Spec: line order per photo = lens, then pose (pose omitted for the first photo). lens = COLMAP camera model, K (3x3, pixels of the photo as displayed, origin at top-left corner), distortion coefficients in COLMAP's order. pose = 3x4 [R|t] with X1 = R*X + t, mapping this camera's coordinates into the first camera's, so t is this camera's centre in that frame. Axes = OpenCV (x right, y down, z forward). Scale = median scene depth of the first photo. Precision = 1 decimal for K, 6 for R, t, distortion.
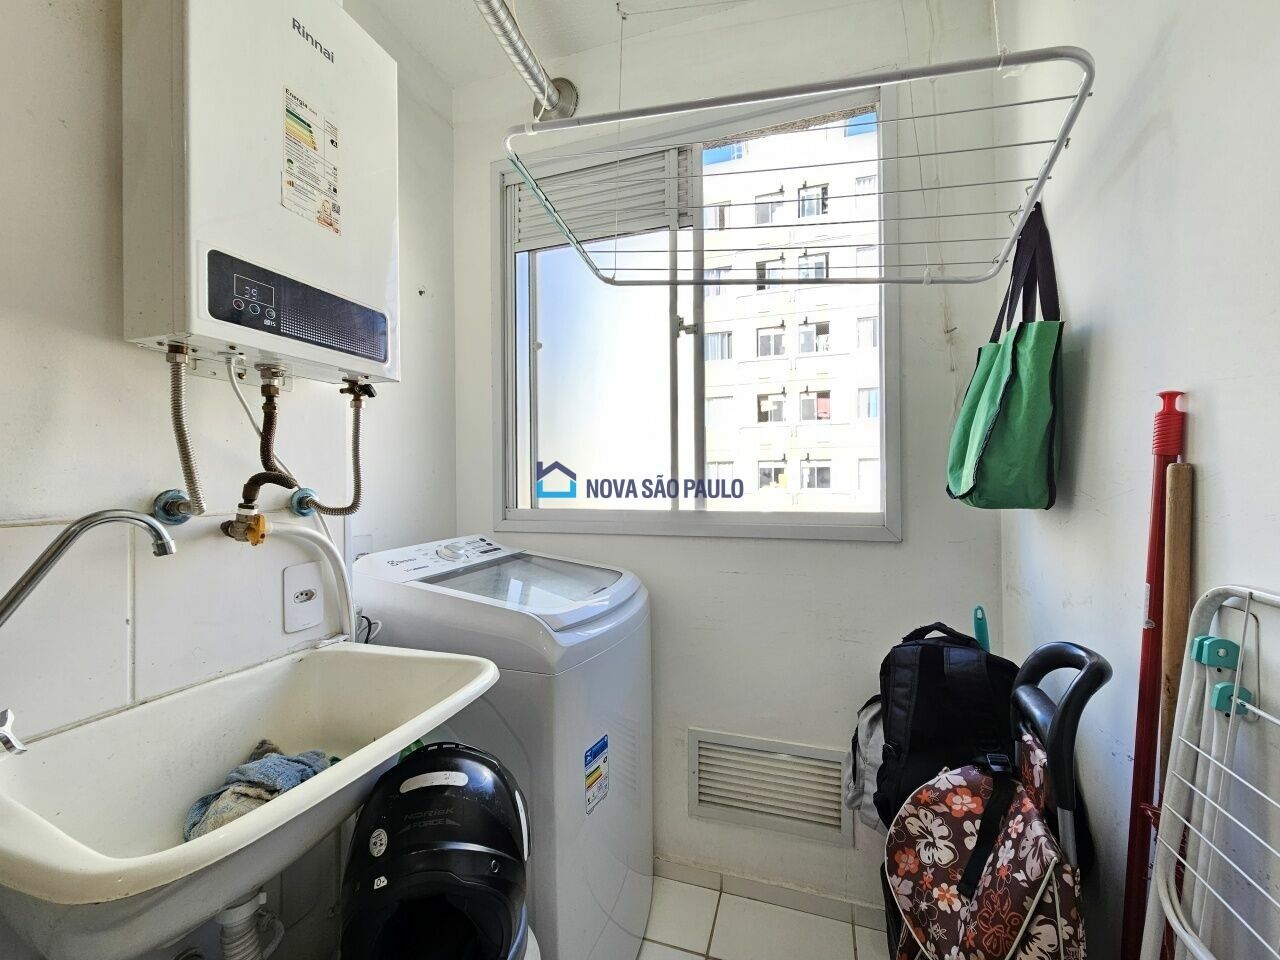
lens RADIAL K [[522.5, 0, 638.8], [0, 522.5, 481.7], [0, 0, 1]] dist [-0.000563, -0.000512]
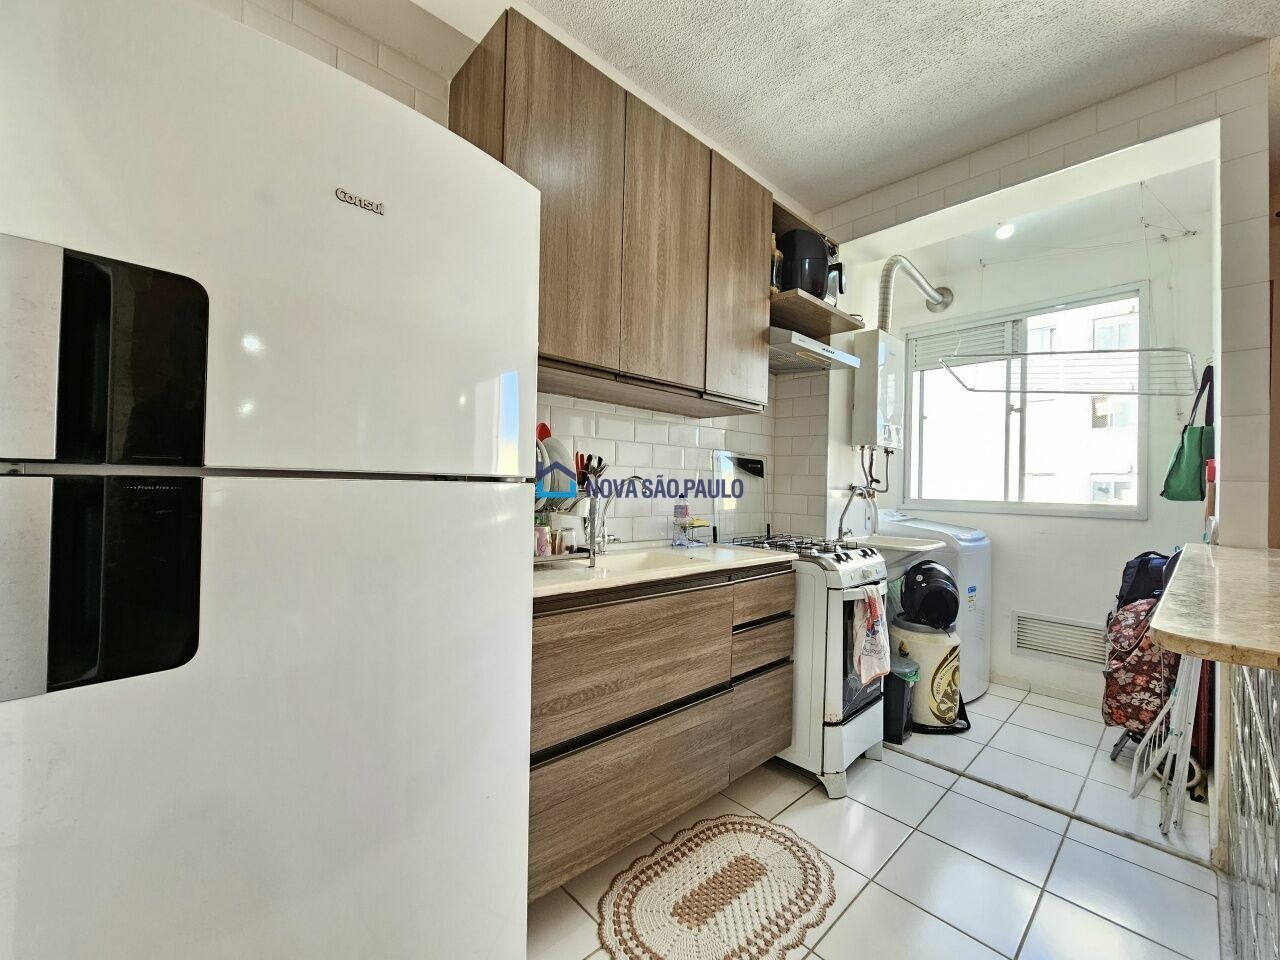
lens RADIAL K [[522.5, 0, 642.5], [0, 522.5, 479.0], [0, 0, 1]] dist [-0.000563, -0.000512]
pose [[0.881591, 0.022812, -0.471462, -0.223089], [-0.031664, 0.999440, -0.010849, 0.037467], [0.470950, 0.024492, 0.881820, -1.460281]]
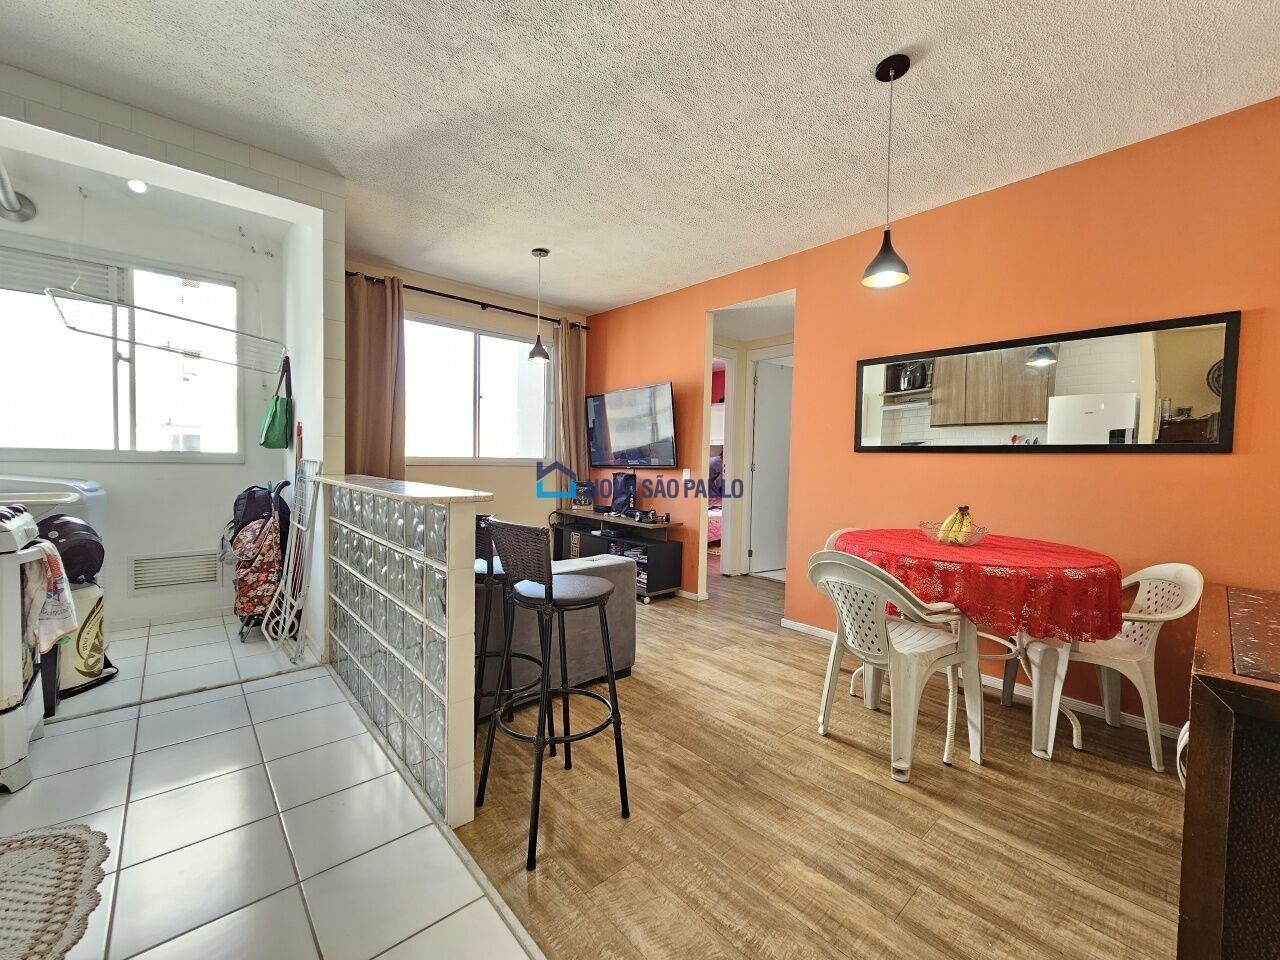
lens RADIAL K [[522.5, 0, 636.1], [0, 522.5, 482.3], [0, 0, 1]] dist [-0.000563, -0.000512]
pose [[0.496019, -0.016563, 0.868154, -0.699410], [-0.025103, 0.999127, 0.033405, 0.064924], [-0.867949, -0.038363, 0.495170, -1.763831]]
